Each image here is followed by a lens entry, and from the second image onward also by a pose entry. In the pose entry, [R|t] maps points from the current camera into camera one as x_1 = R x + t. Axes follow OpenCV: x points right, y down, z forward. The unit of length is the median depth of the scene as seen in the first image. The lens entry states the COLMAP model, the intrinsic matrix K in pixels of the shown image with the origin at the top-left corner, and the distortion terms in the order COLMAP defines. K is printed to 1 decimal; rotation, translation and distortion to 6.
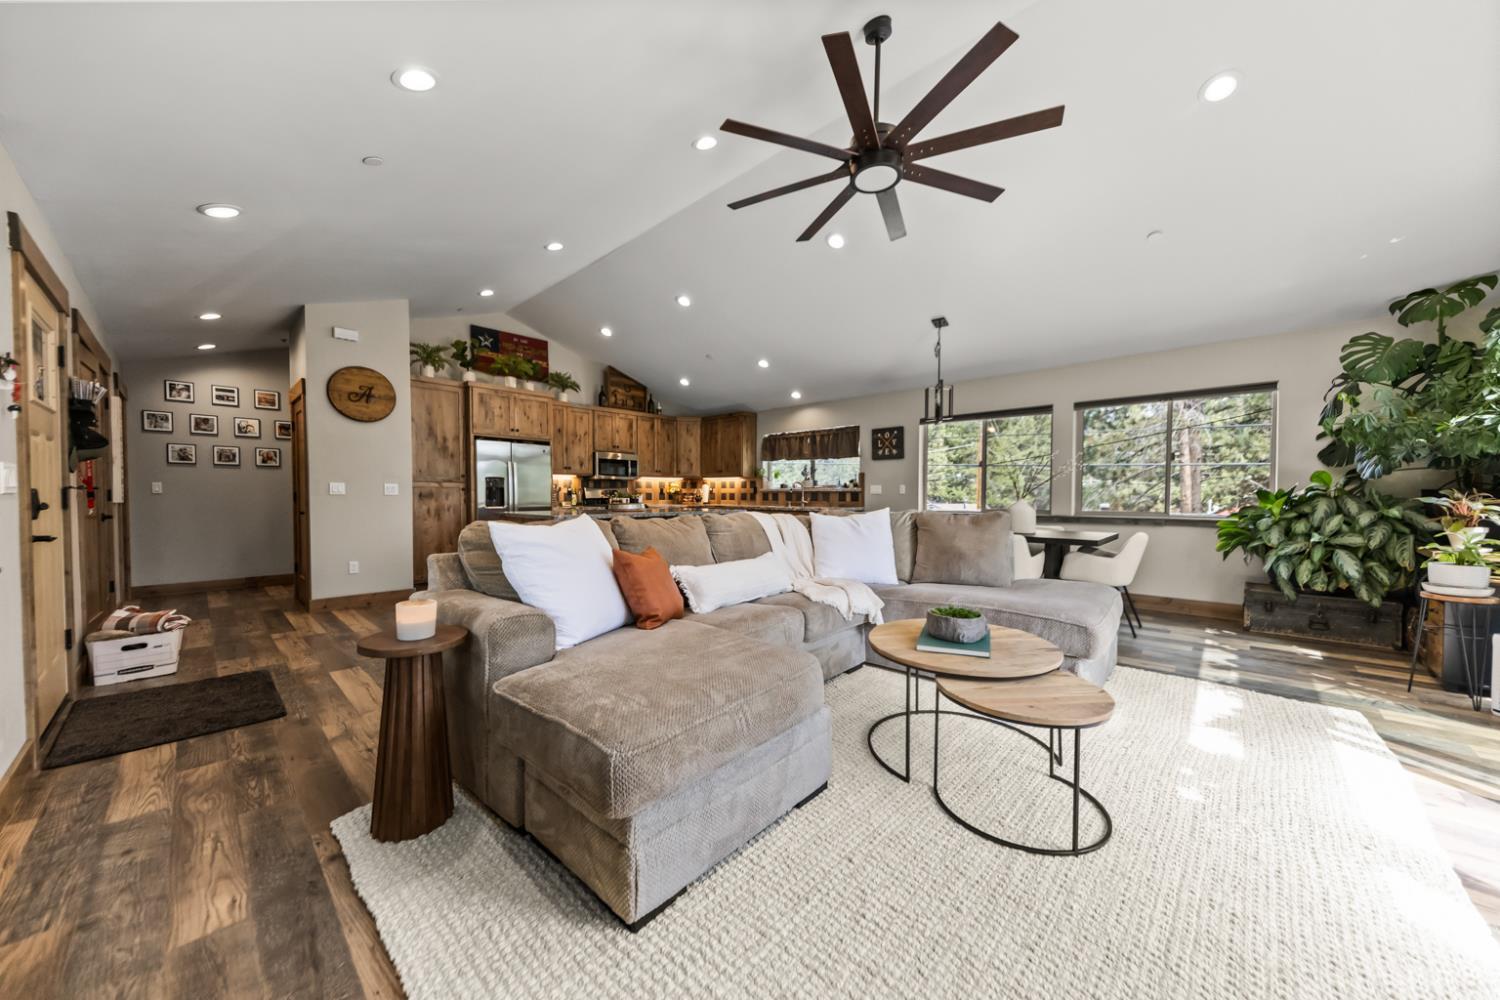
lens RADIAL K [[504.3, 0, 748.4], [0, 504.3, 510.2], [0, 0, 1]] dist [0.003513, -0.000026]
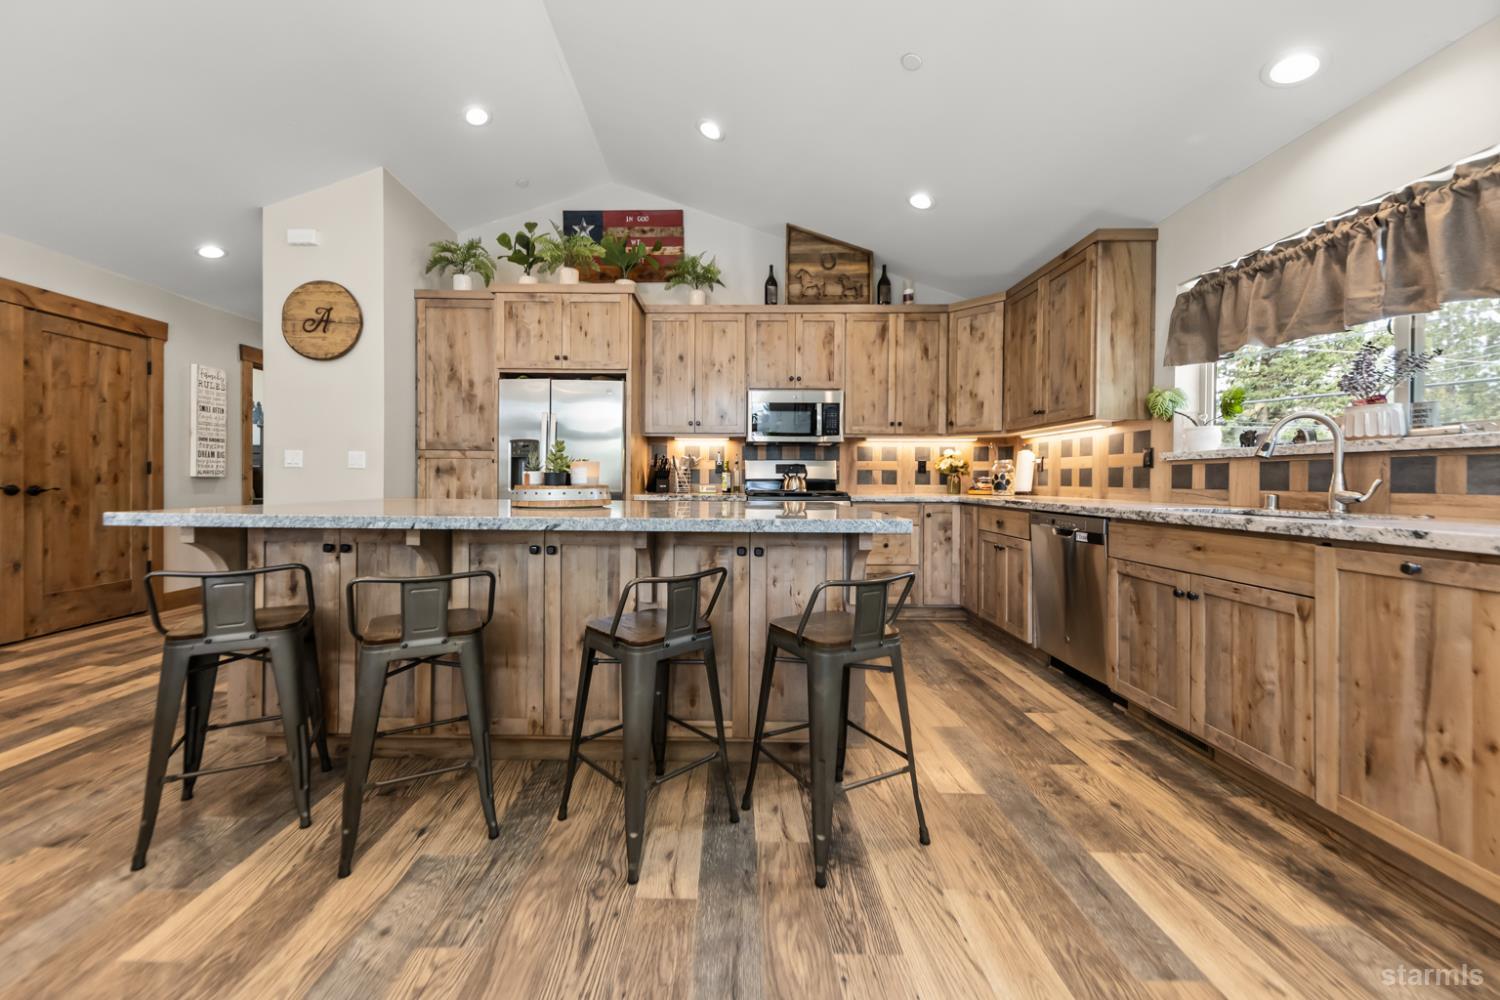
lens RADIAL K [[538.6, 0, 739.9], [0, 538.6, 481.9], [0, 0, 1]] dist [0.019455, -0.008200]
pose [[0.675092, 0.006800, -0.737702, 0.111952], [-0.029809, 0.999392, -0.018067, -0.010291], [0.737131, 0.034187, 0.674885, 0.640240]]
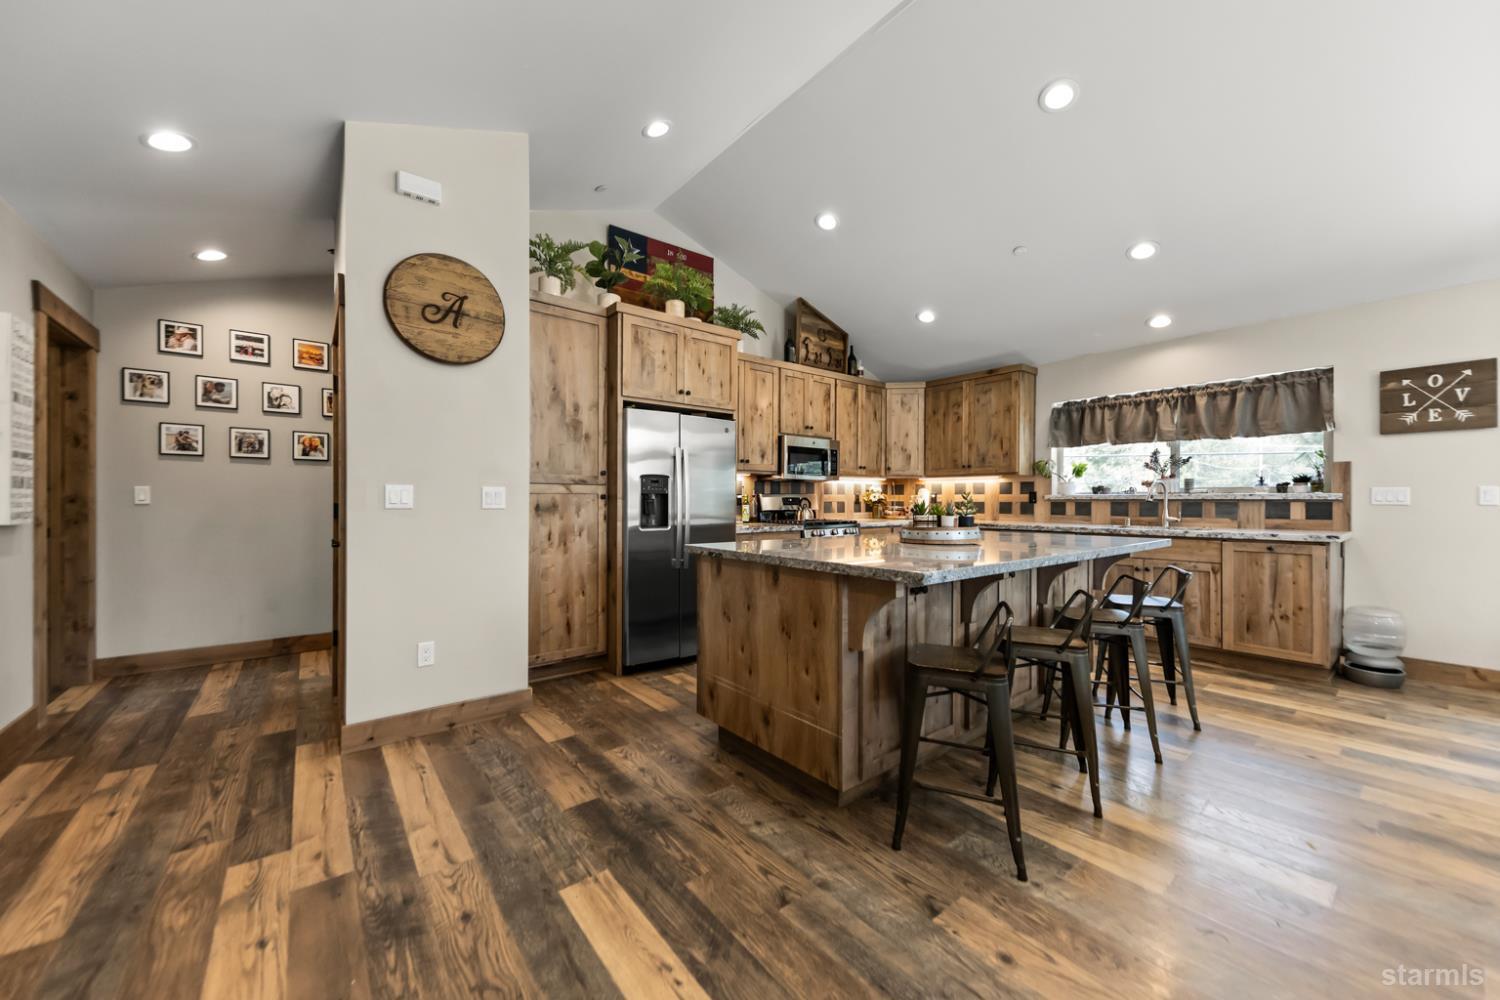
lens RADIAL K [[533.9, 0, 715.4], [0, 533.9, 503.7], [0, 0, 1]] dist [0.007854, -0.000149]
pose [[0.983692, 0.001461, -0.179853, -0.277815], [-0.006087, 0.999665, -0.025172, -0.016080], [0.179755, 0.025856, 0.983371, 0.362740]]
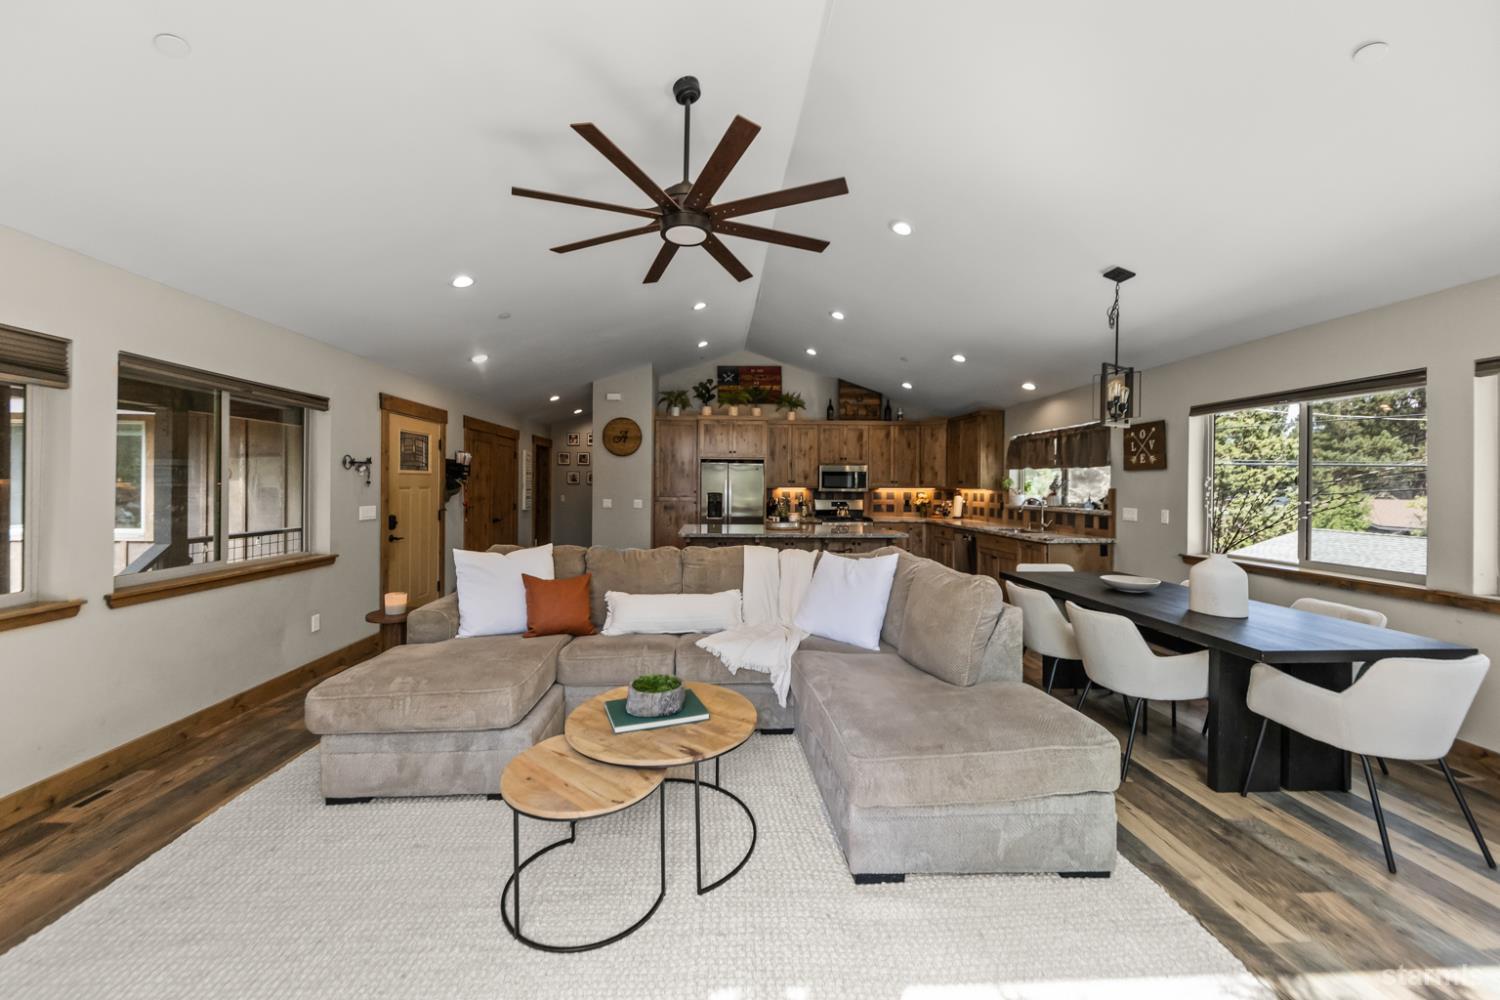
lens RADIAL K [[543.5, 0, 747.1], [0, 543.5, 486.9], [0, 0, 1]] dist [0.001298, -0.007981]
pose [[0.711566, 0.005800, -0.702595, 0.383720], [-0.027624, 0.999424, -0.019726, -0.047250], [0.702076, 0.033445, 0.711316, 0.115652]]
